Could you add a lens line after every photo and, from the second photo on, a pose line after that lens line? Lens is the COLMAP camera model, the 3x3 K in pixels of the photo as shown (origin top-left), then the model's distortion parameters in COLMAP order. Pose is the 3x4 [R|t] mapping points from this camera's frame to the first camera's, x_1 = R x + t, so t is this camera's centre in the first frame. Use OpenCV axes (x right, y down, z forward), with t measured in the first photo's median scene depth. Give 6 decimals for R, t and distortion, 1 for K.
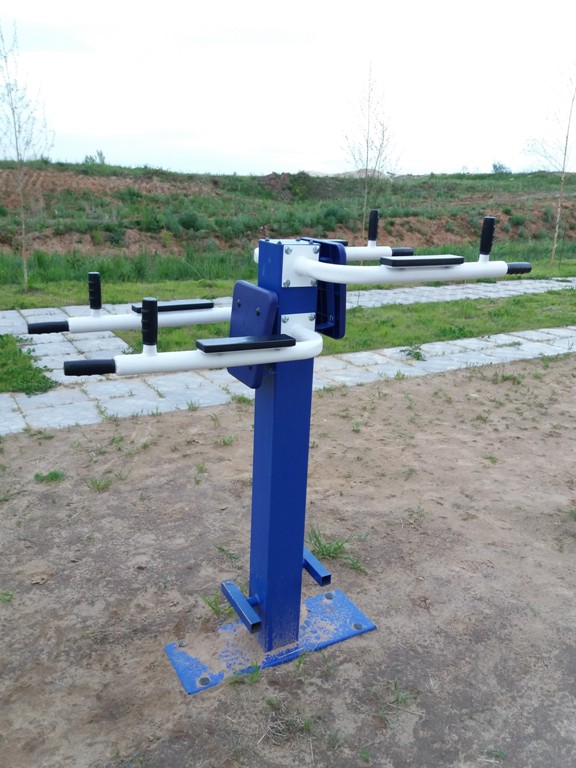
lens RADIAL K [[596.2, 0, 288.0], [0, 596.2, 384.0], [0, 0, 1]] dist [0.000548, -0.000743]
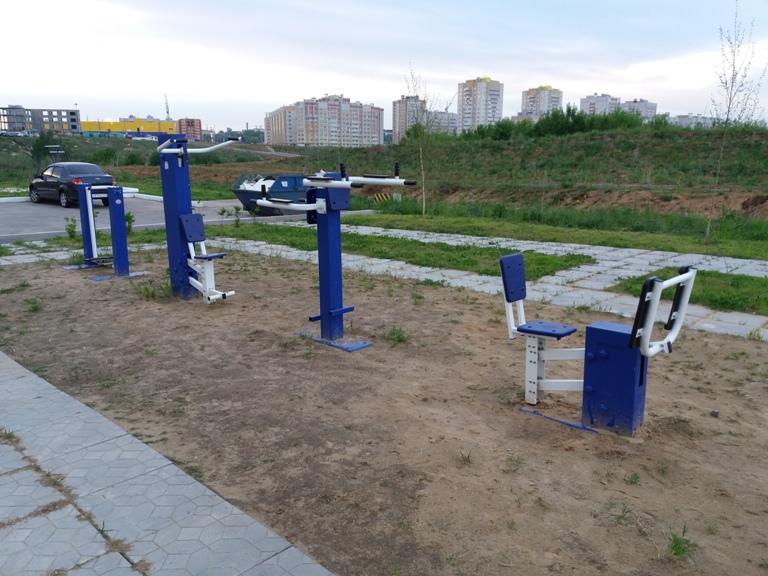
lens RADIAL K [[618.1, 0, 384.0], [0, 618.1, 288.0], [0, 0, 1]] dist [0.077981, -0.172481]
pose [[0.271810, 0.153362, -0.950052, 1.729669], [-0.276245, 0.958107, 0.075628, -0.002040], [0.921850, 0.241891, 0.302789, 0.310941]]
